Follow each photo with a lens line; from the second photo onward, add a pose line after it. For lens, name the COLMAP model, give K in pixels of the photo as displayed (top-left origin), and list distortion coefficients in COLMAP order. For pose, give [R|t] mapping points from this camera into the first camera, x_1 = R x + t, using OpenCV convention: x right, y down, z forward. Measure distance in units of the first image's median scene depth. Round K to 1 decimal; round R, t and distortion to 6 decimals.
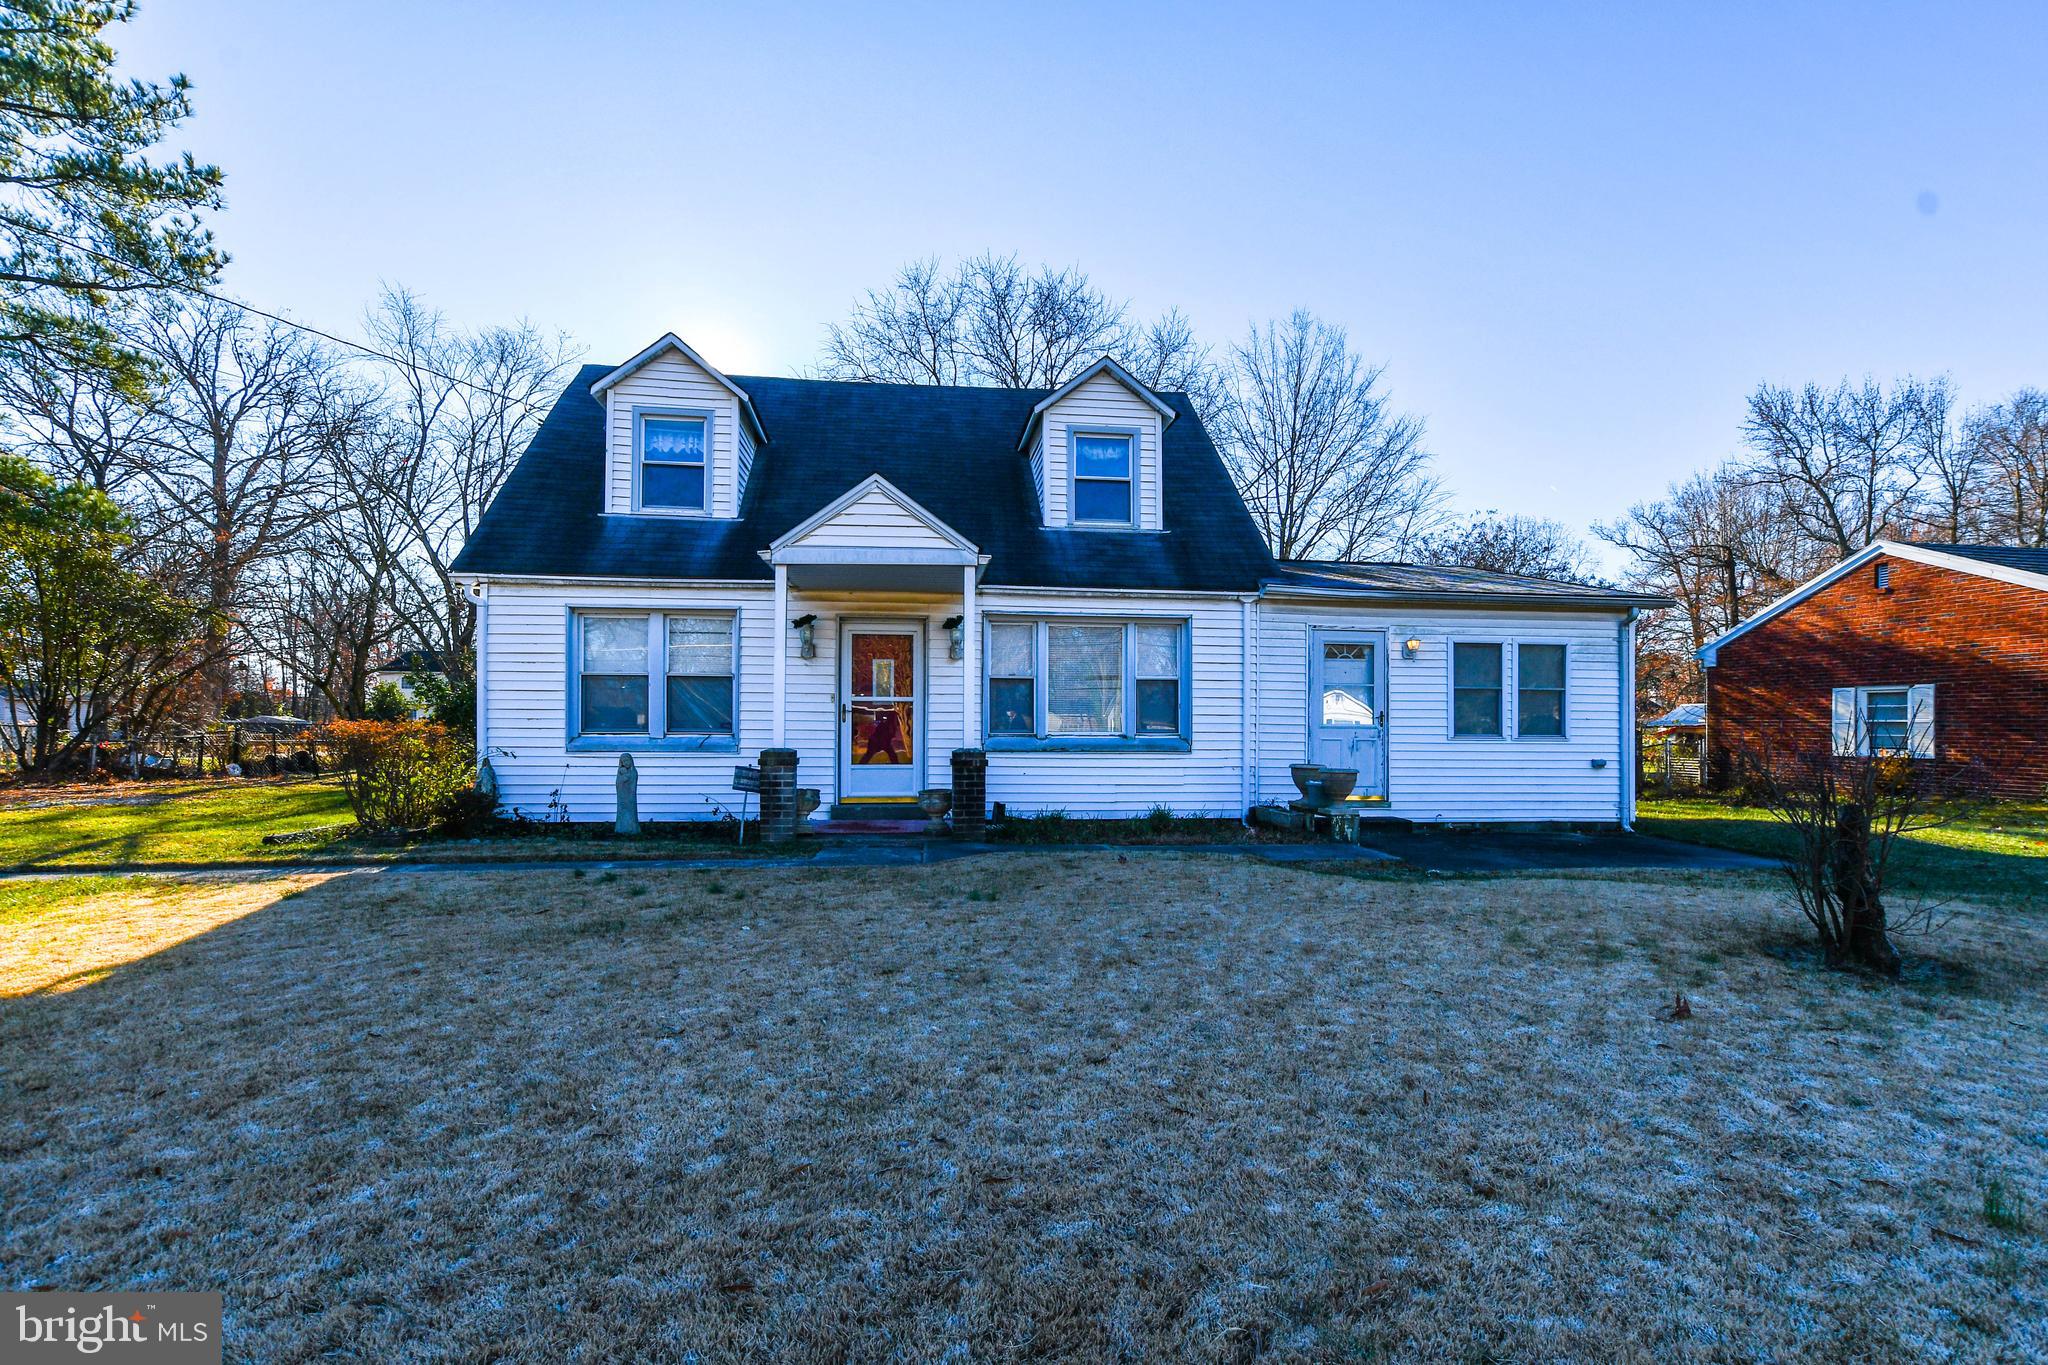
lens RADIAL K [[915.5, 0, 1017.4], [0, 915.5, 712.4], [0, 0, 1]] dist [-0.007018, 0.001824]
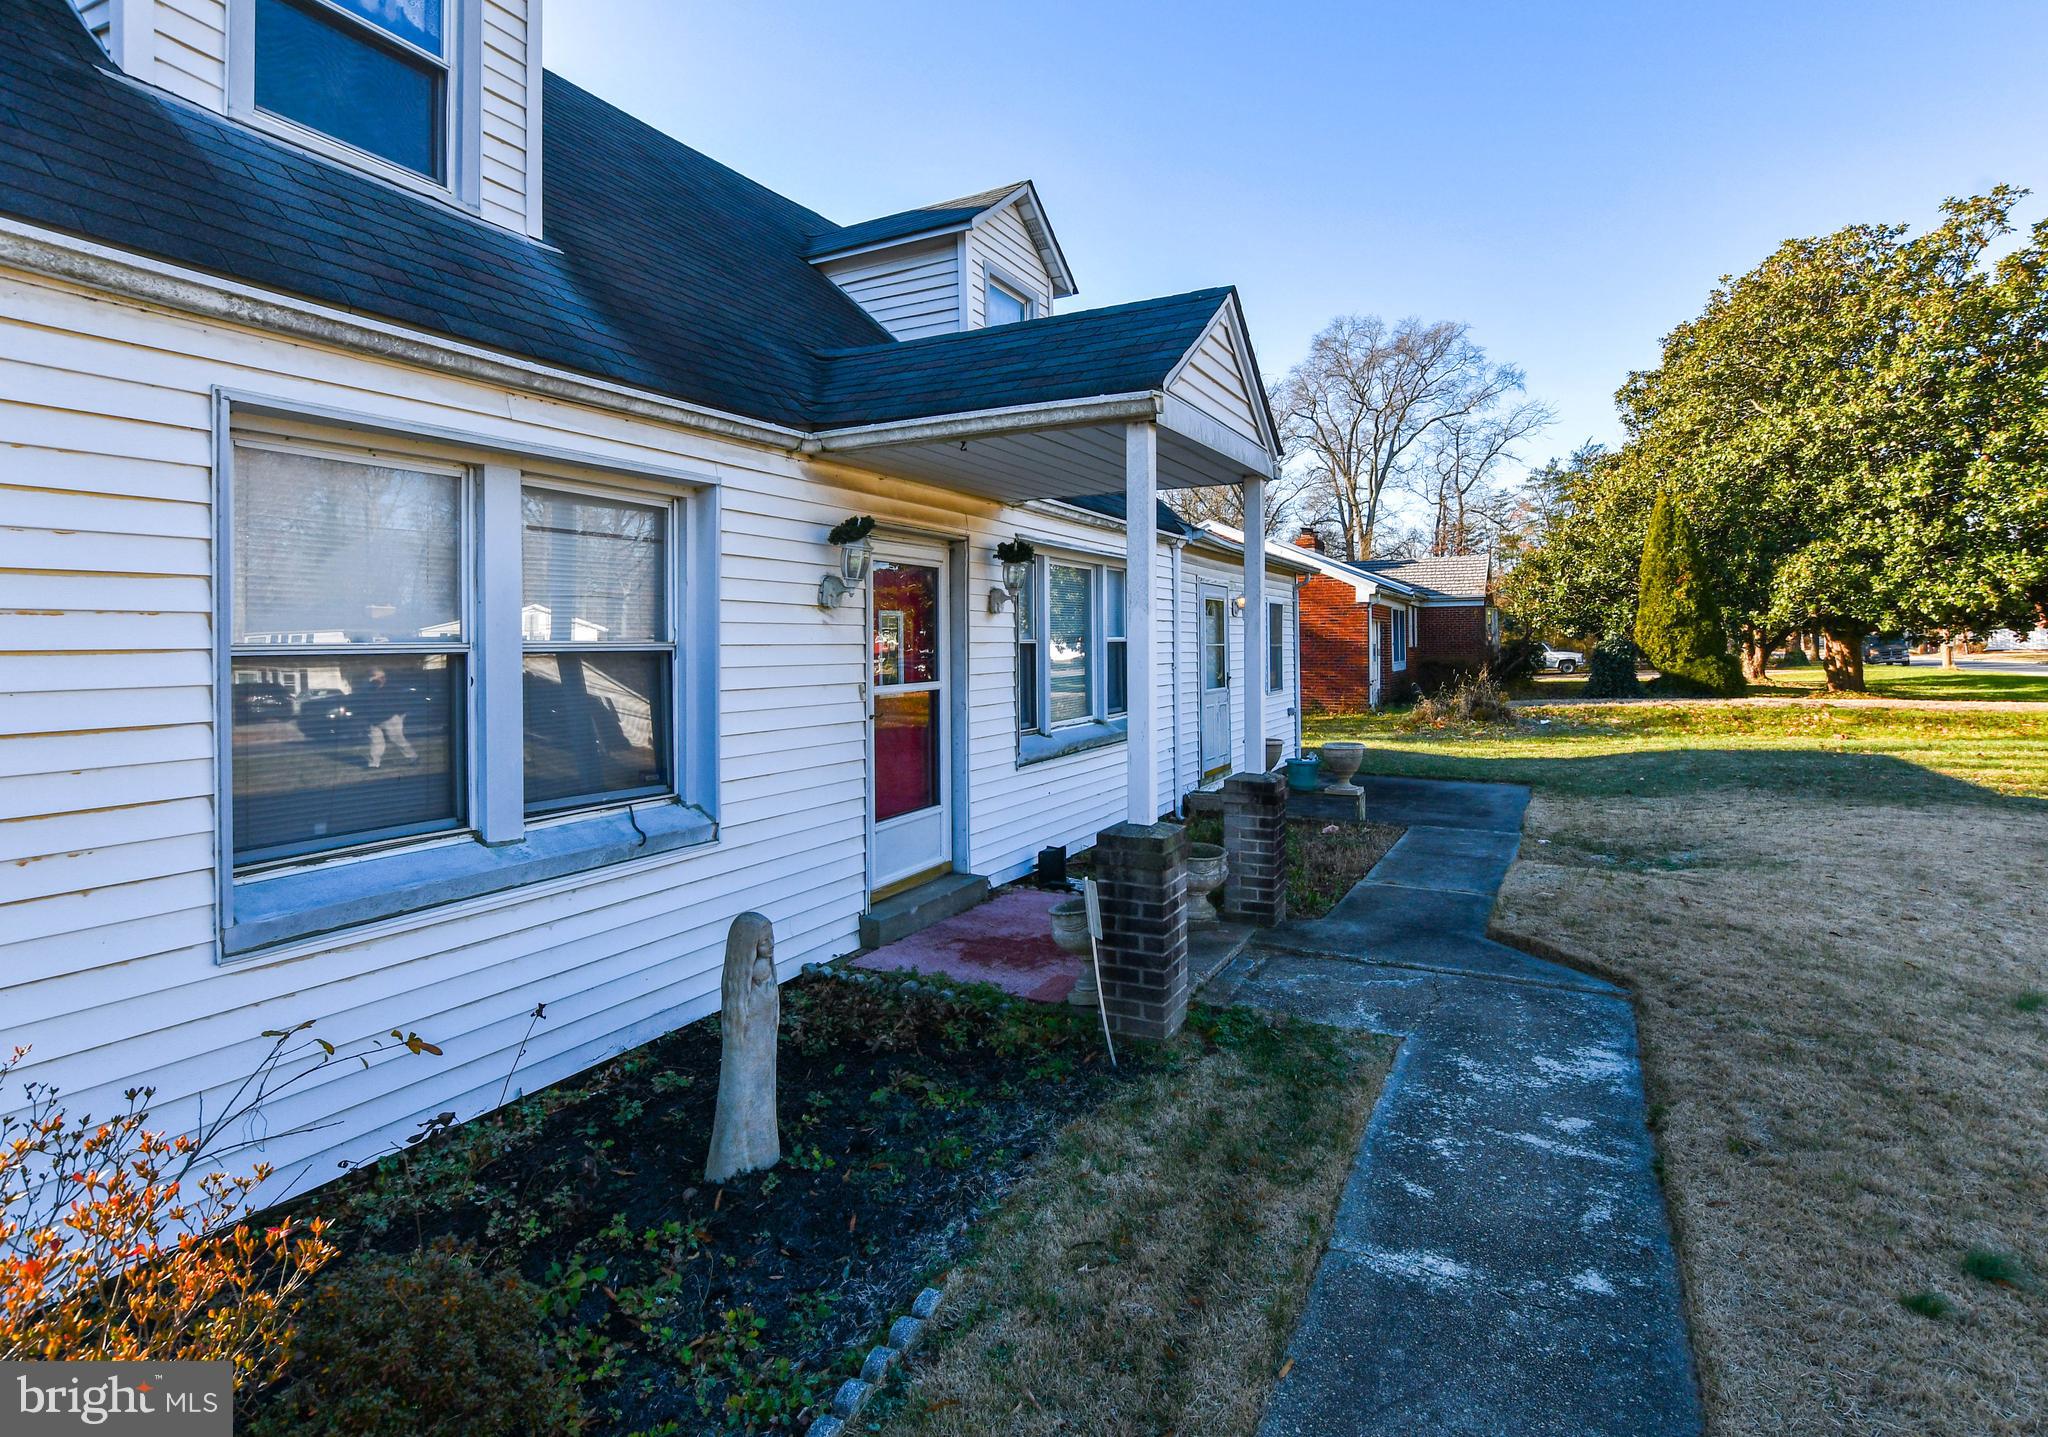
lens RADIAL K [[973.5, 0, 1057.2], [0, 973.5, 623.7], [0, 0, 1]] dist [0.004750, 0.001647]
pose [[0.571673, 0.005667, 0.820462, -0.531857], [0.002097, 0.999963, -0.008367, -0.044568], [-0.820479, 0.006504, 0.571640, 0.587587]]
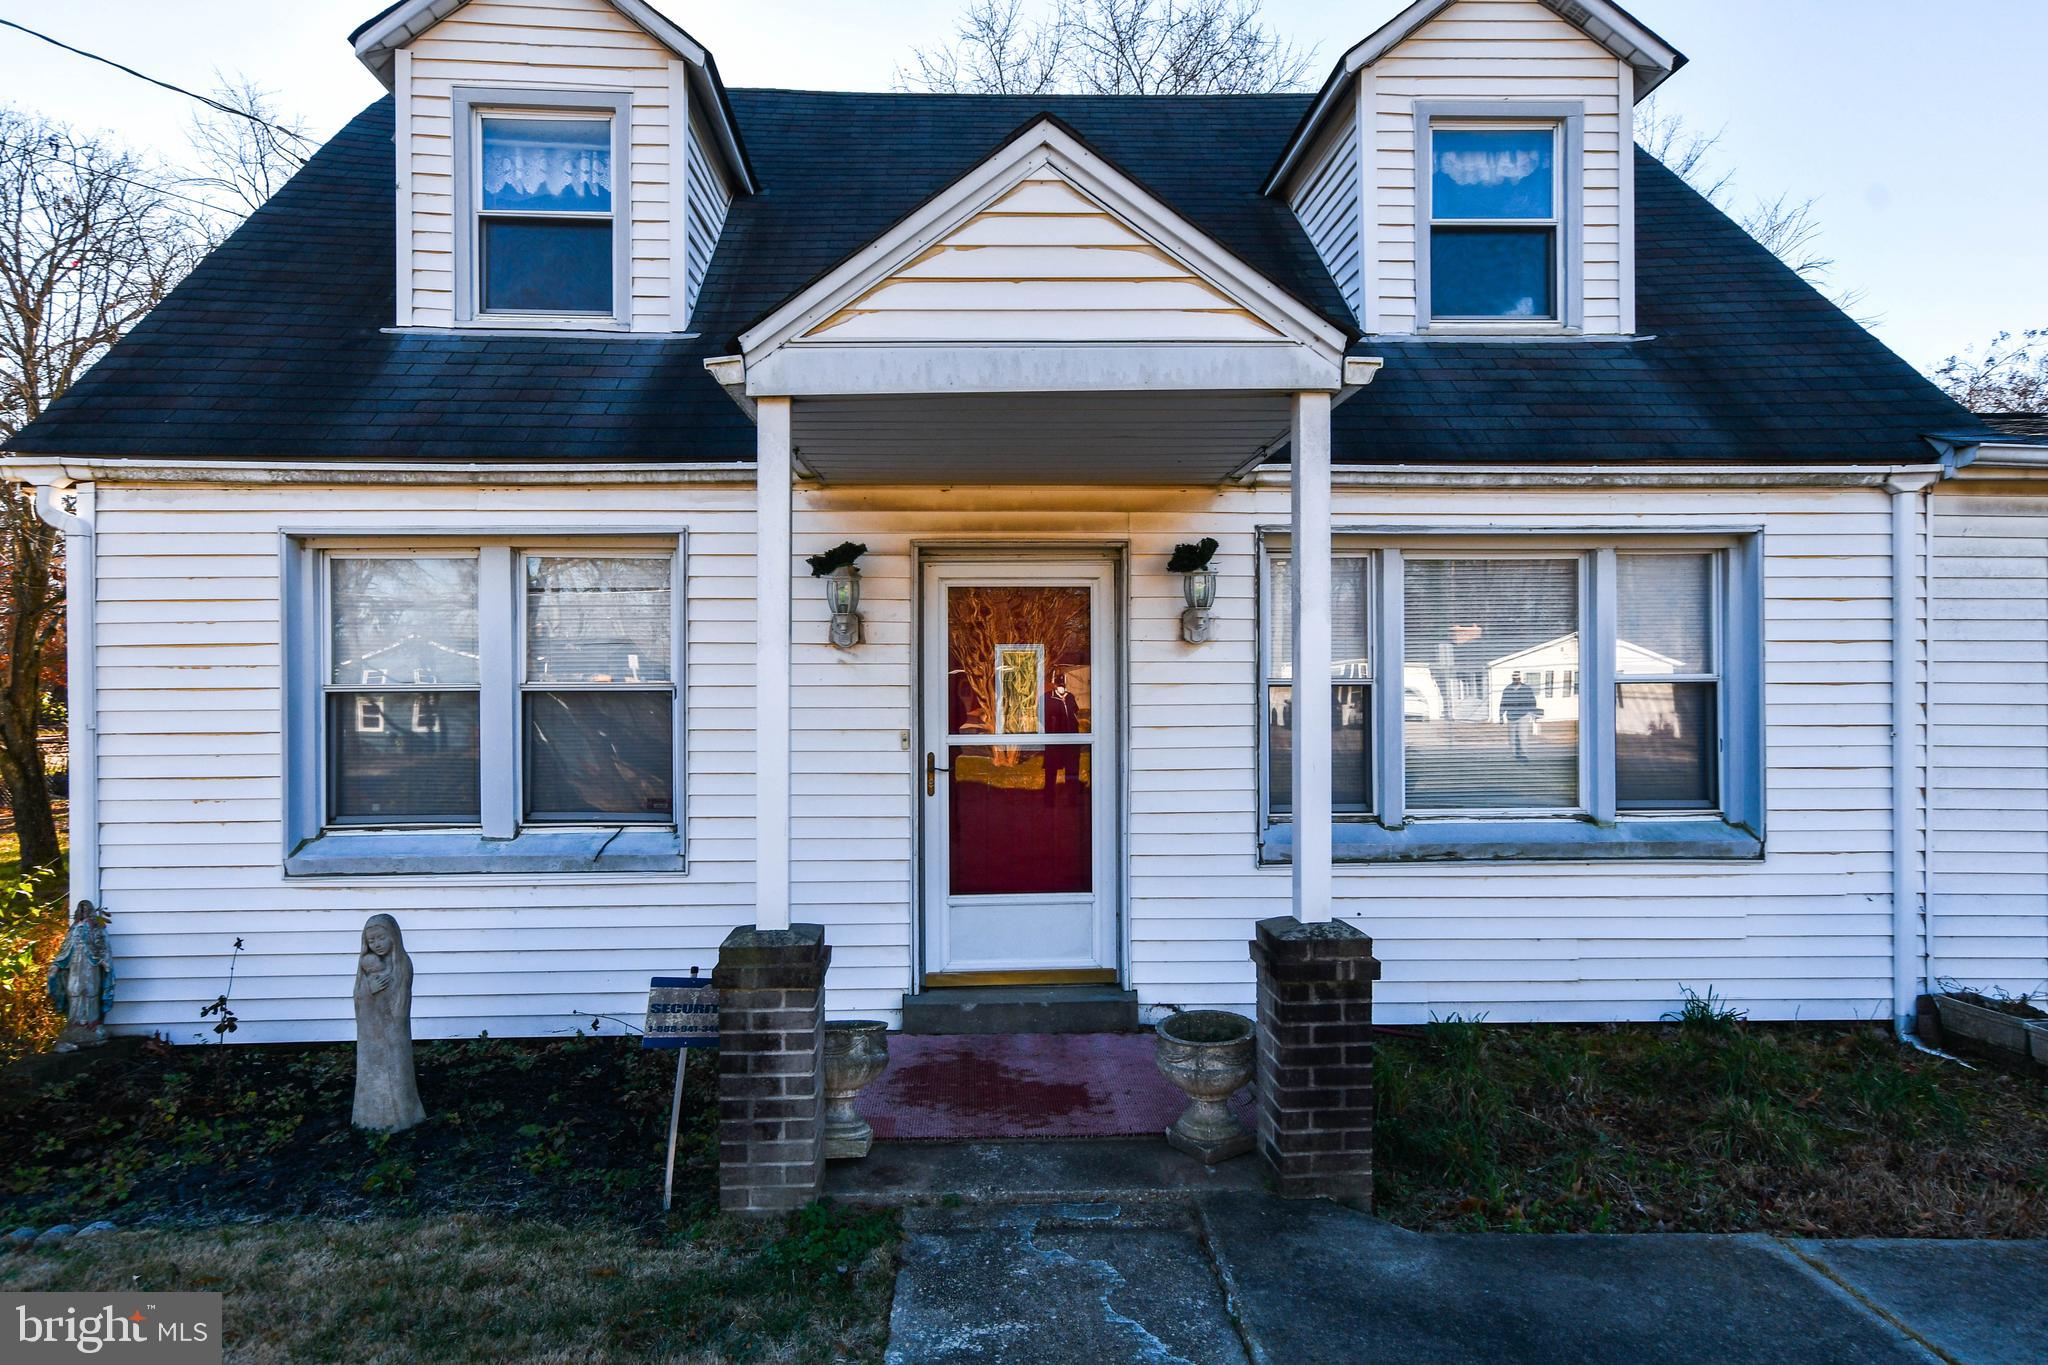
lens RADIAL K [[1190.8, 0, 1002.8], [0, 1190.8, 669.2], [0, 0, 1]] dist [0.013204, 0.010926]
pose [[0.996488, -0.010440, -0.083080, -0.104743], [0.010569, 0.999944, 0.001113, -0.045792], [0.083064, -0.001987, 0.996542, 0.432577]]
